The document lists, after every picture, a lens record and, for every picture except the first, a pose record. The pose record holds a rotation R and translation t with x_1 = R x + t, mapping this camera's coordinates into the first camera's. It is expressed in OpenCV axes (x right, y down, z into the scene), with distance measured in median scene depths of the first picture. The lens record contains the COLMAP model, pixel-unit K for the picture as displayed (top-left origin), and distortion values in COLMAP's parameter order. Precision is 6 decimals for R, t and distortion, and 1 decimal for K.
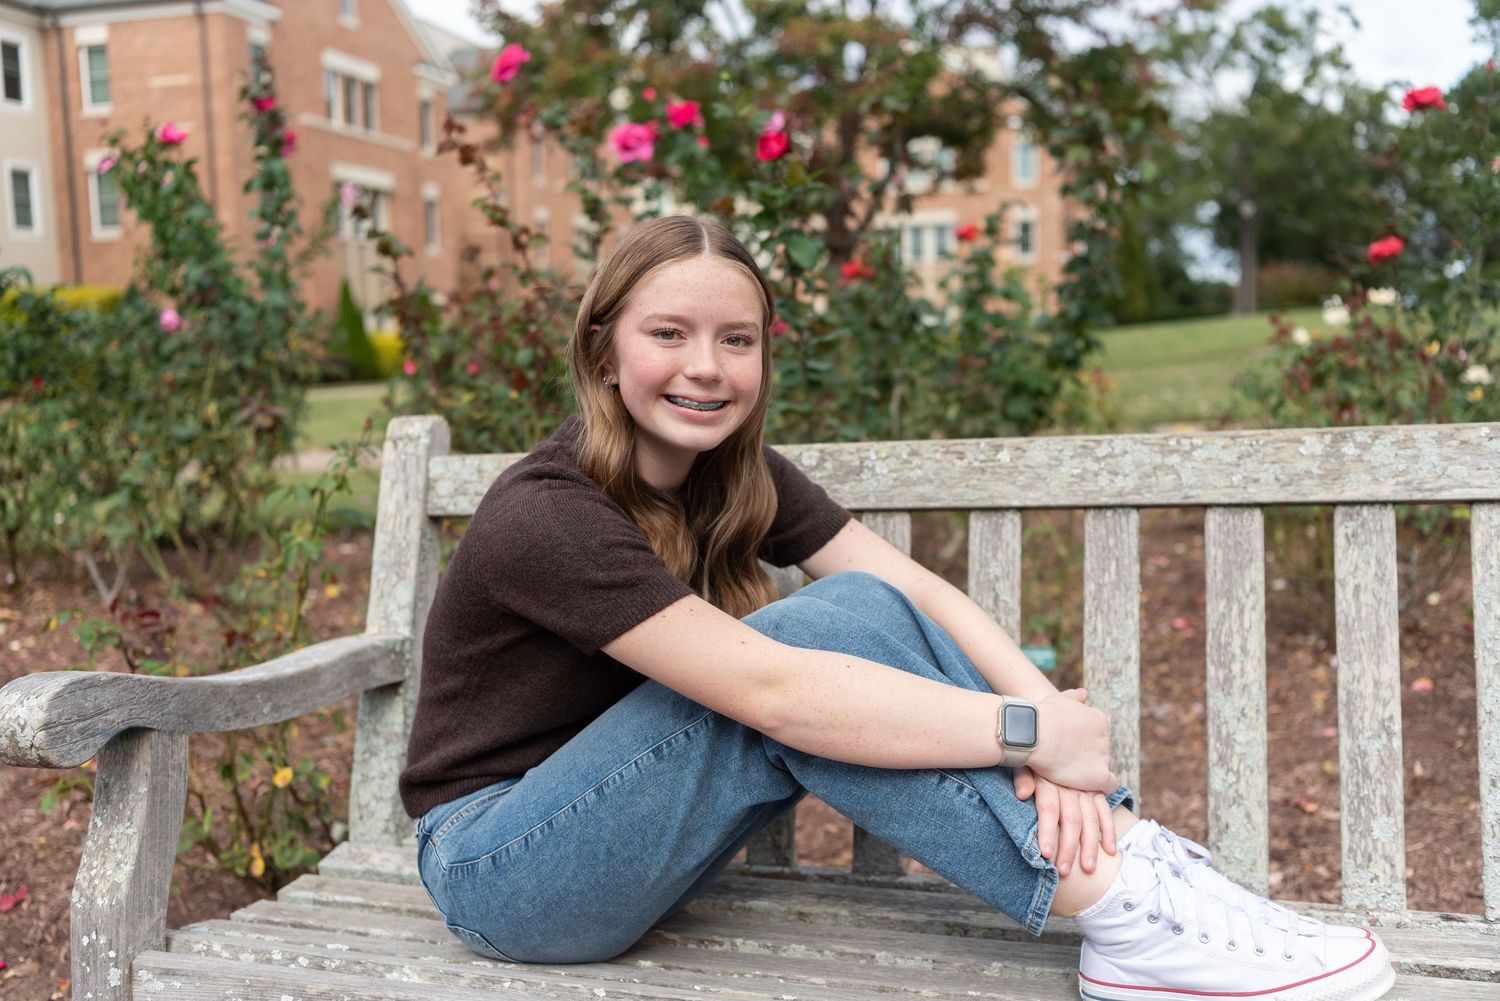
lens RADIAL K [[1440.9, 0, 742.9], [0, 1440.9, 505.1], [0, 0, 1]] dist [-0.011166, 0.000000]
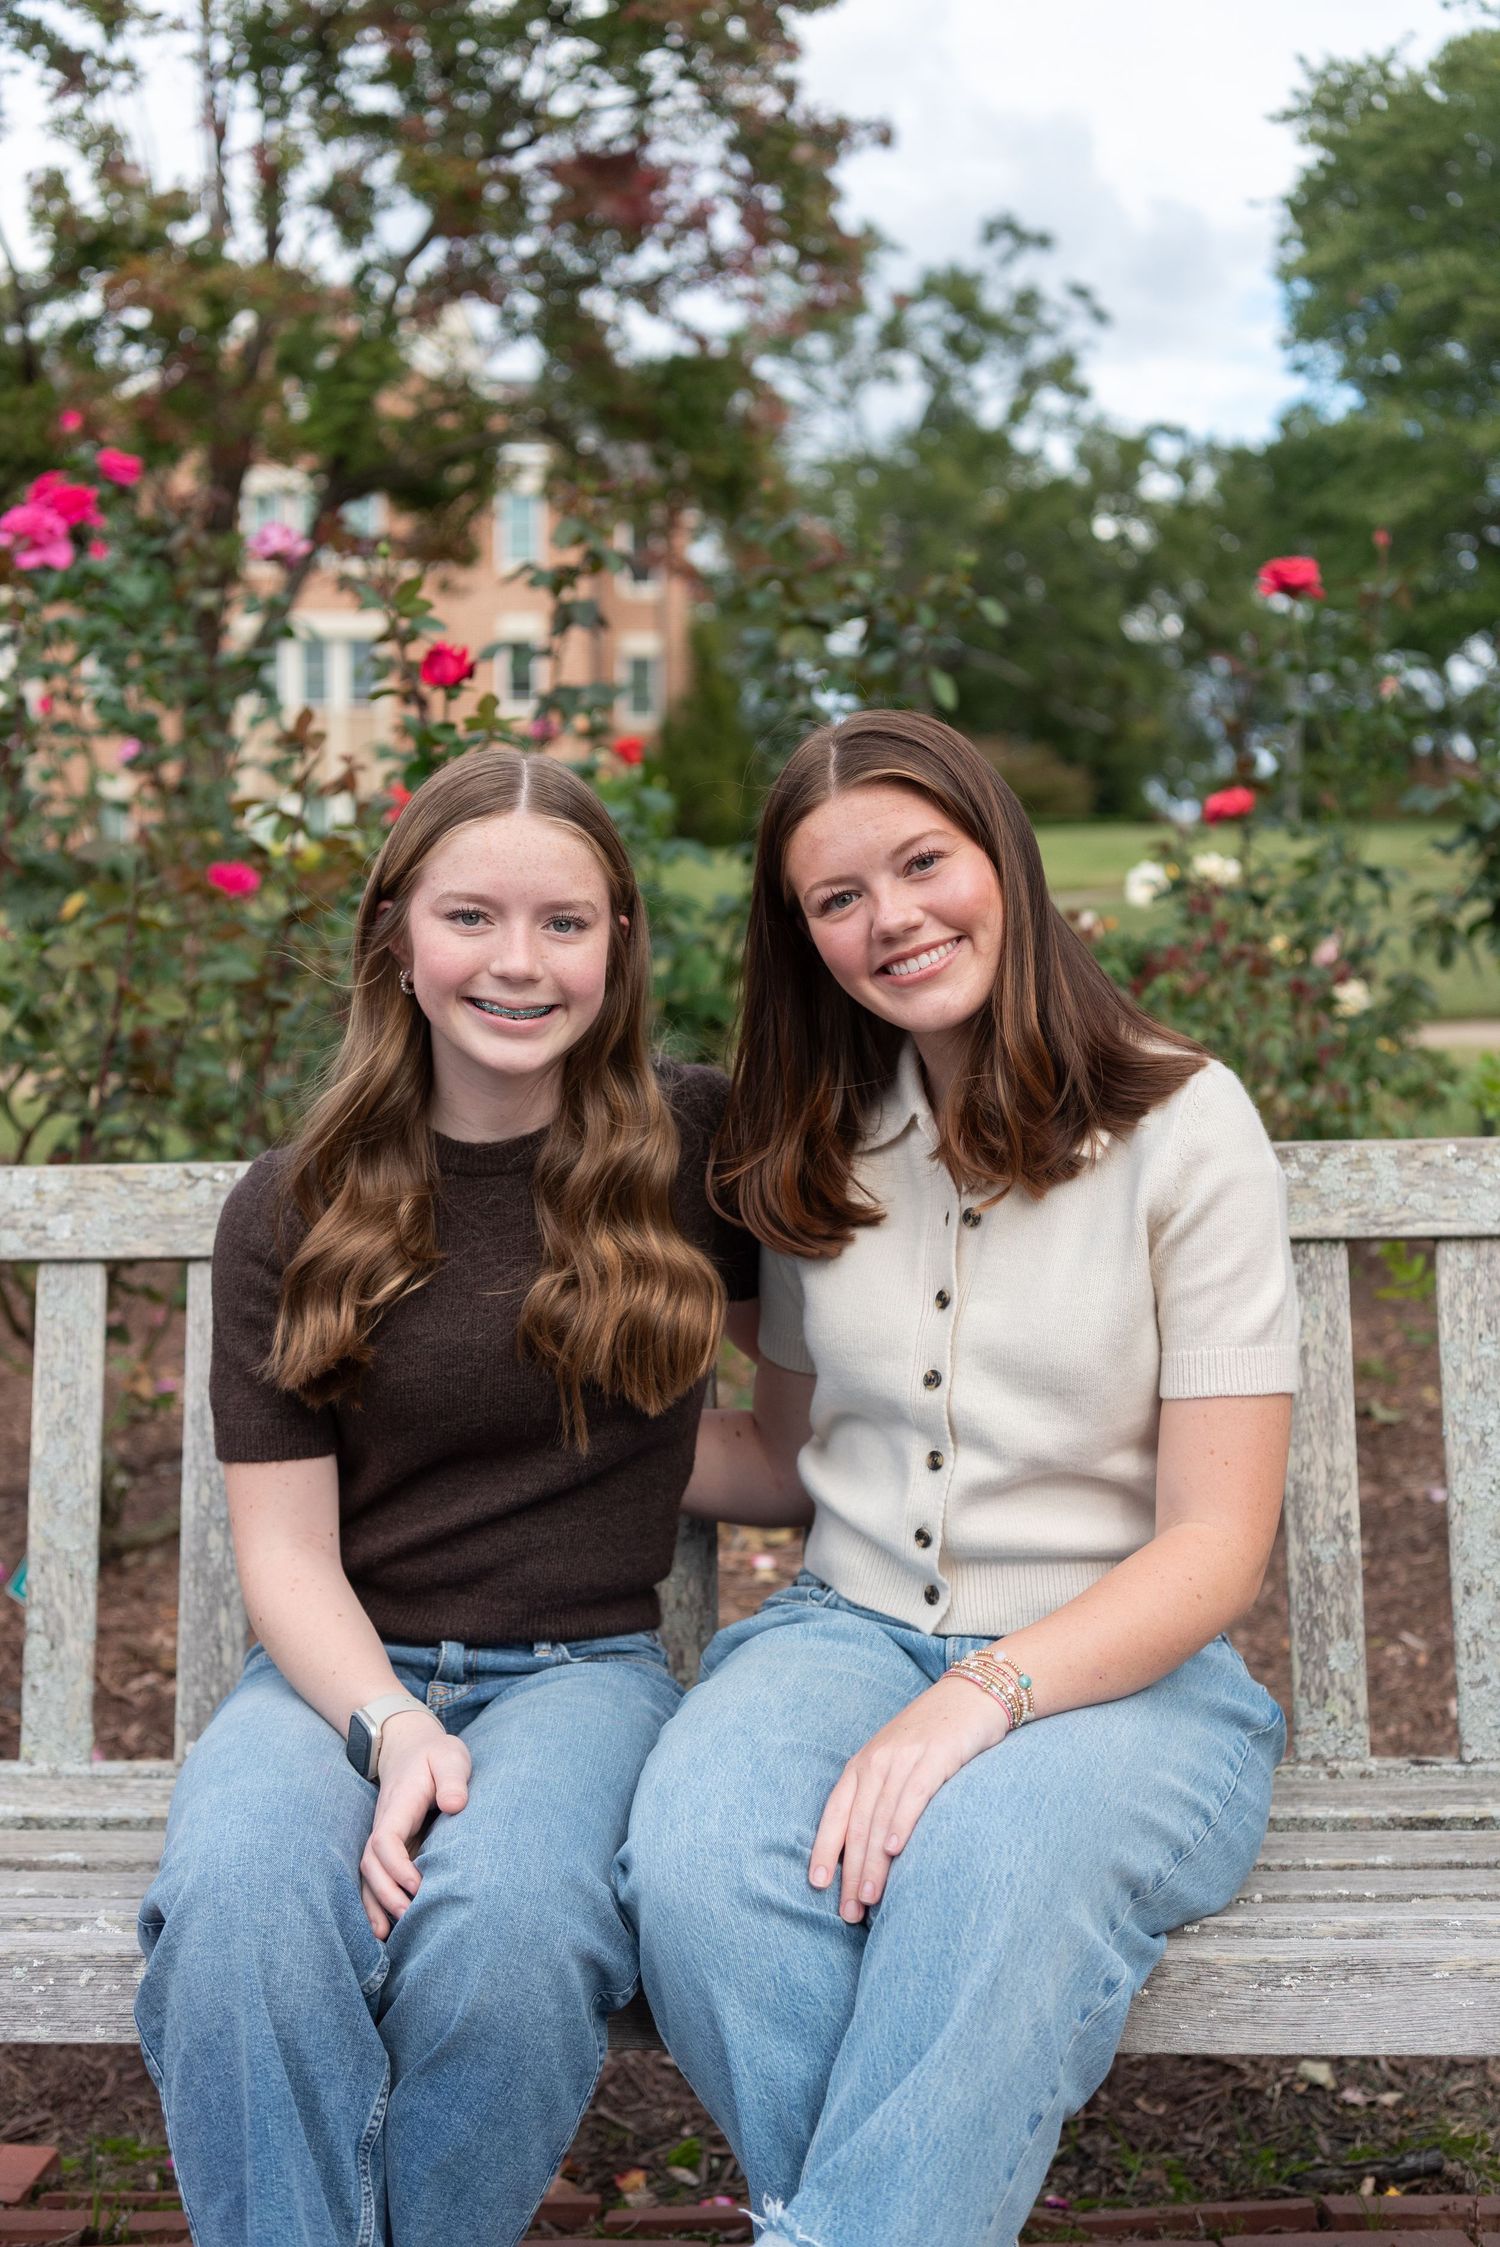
lens RADIAL K [[2808.0, 0, 756.1], [0, 2808.0, 1112.9], [0, 0, 1]] dist [-0.009566, 0.000000]
pose [[0.960291, 0.003127, 0.278982, -0.224460], [0.003097, 0.999756, -0.021867, -0.030392], [-0.278982, 0.021862, 0.960047, -0.301921]]
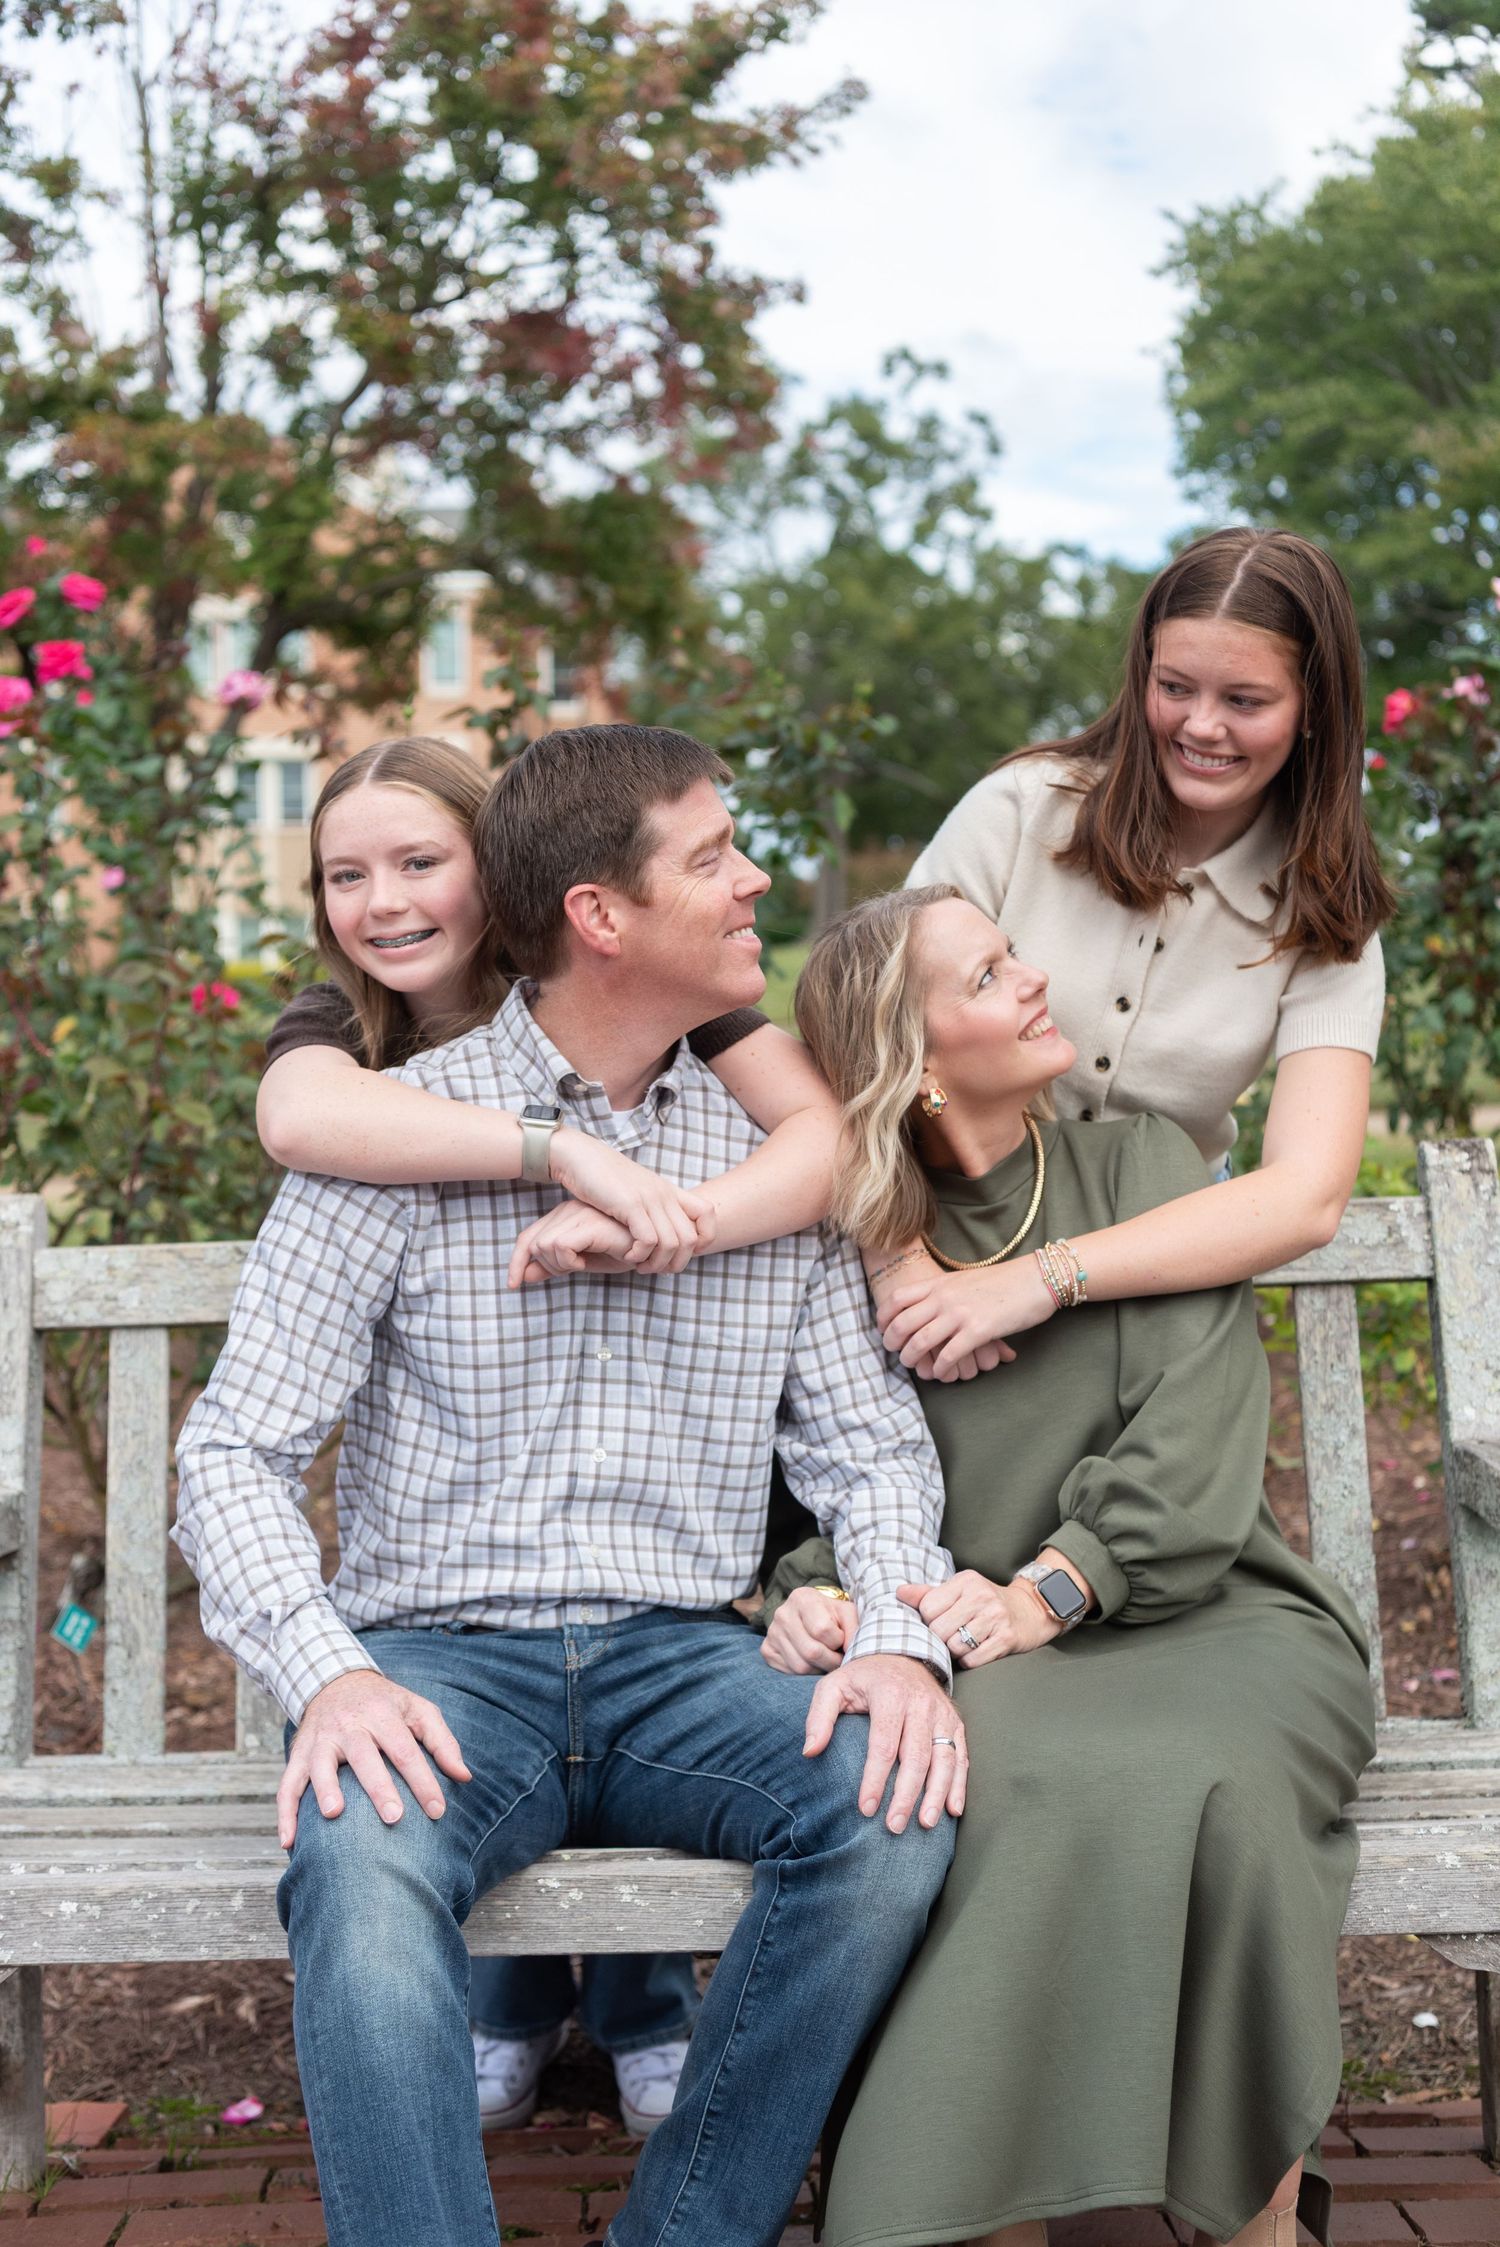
lens RADIAL K [[2749.7, 0, 754.5], [0, 2749.7, 1111.5], [0, 0, 1]] dist [-0.022267, 0.000000]
pose [[0.952378, -0.002345, 0.304910, -0.300115], [0.021389, 0.998021, -0.059132, -0.013272], [-0.304168, 0.062838, 0.950544, -0.485263]]
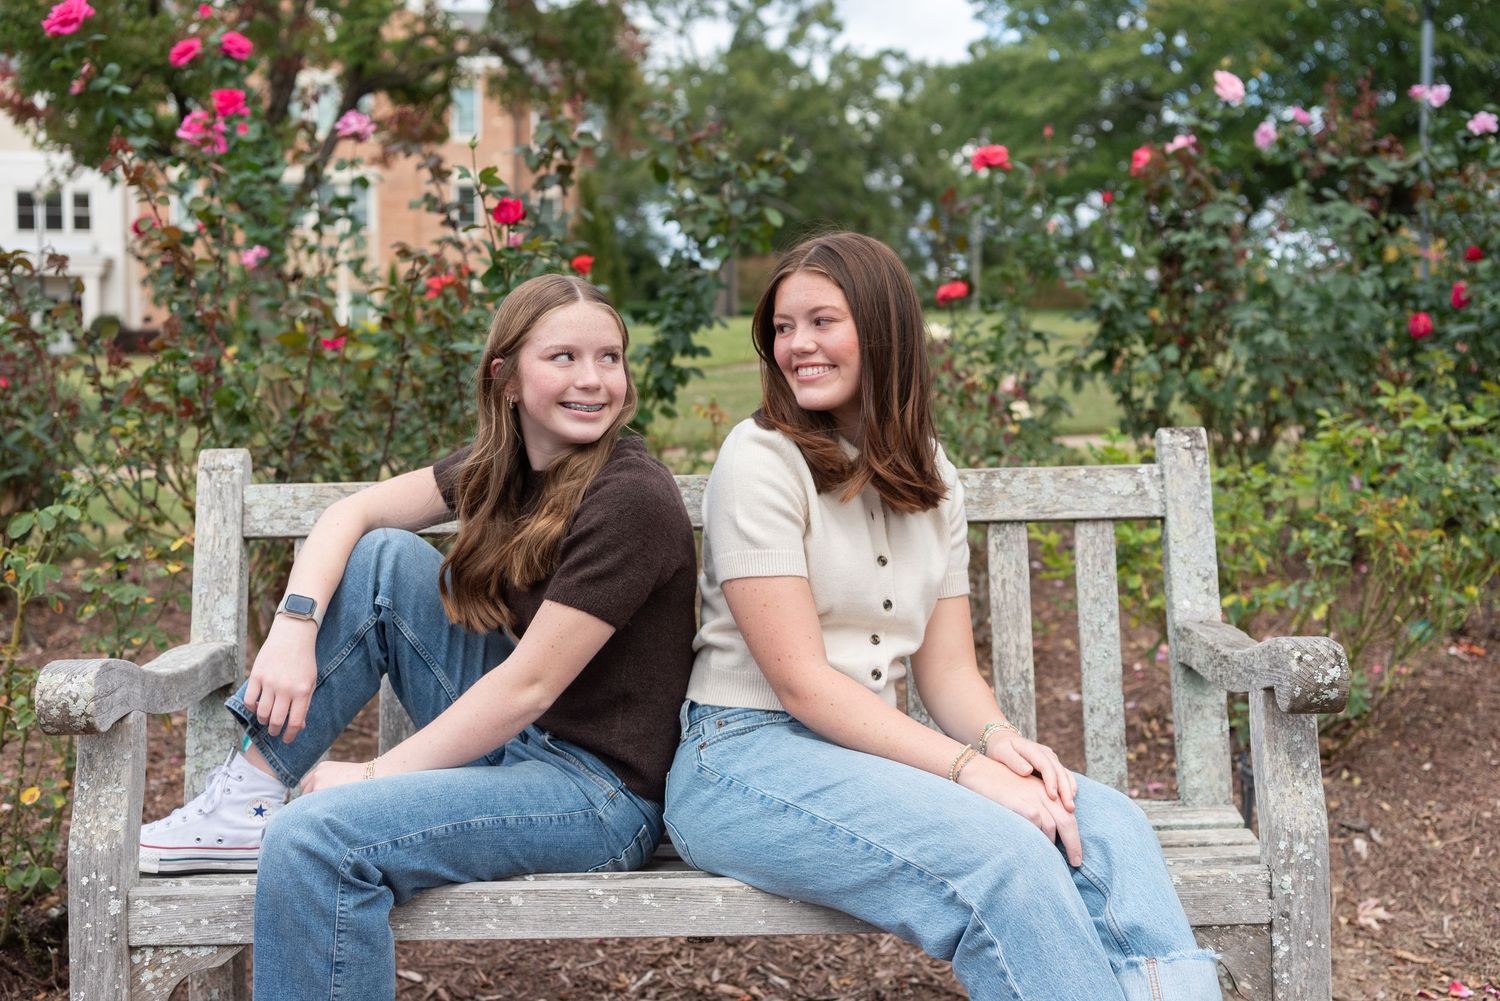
lens RADIAL K [[1874.5, 0, 755.4], [0, 1874.5, 507.9], [0, 0, 1]] dist [-0.009566, 0.000000]
pose [[0.937676, 0.000762, 0.347510, -0.356201], [0.006566, 0.999780, -0.019911, 0.016118], [-0.347448, 0.020952, 0.937465, -0.521485]]
